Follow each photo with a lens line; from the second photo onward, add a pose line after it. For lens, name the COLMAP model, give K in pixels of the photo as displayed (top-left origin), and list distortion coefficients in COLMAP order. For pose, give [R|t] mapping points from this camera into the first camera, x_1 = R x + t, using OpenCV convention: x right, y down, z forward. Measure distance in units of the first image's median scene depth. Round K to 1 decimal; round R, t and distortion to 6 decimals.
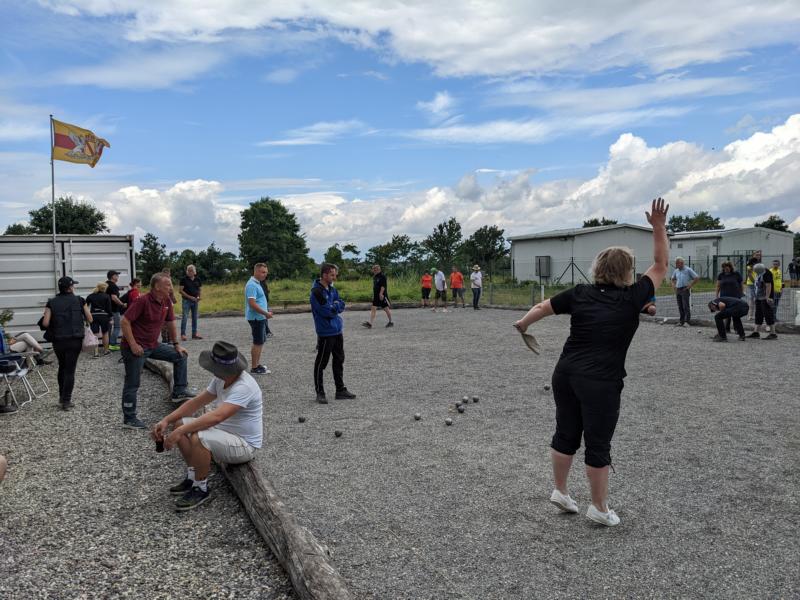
lens RADIAL K [[630.4, 0, 422.7], [0, 630.4, 300.2], [0, 0, 1]] dist [0.073781, -0.151735]
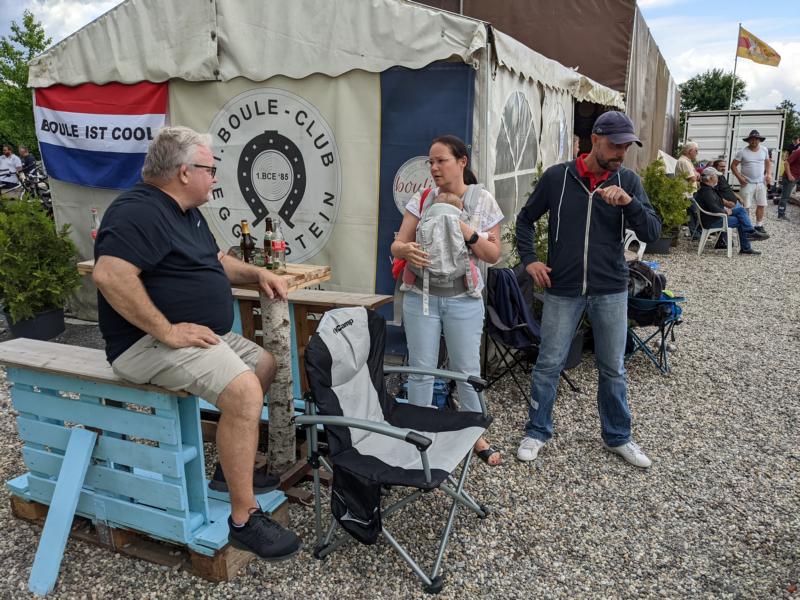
lens RADIAL K [[630.4, 0, 422.7], [0, 630.4, 300.2], [0, 0, 1]] dist [0.073781, -0.151735]
pose [[0.617706, 0.193971, -0.762112, 0.163251], [-0.038068, 0.975343, 0.217386, 0.028234], [0.785487, -0.105268, 0.609859, -0.451167]]
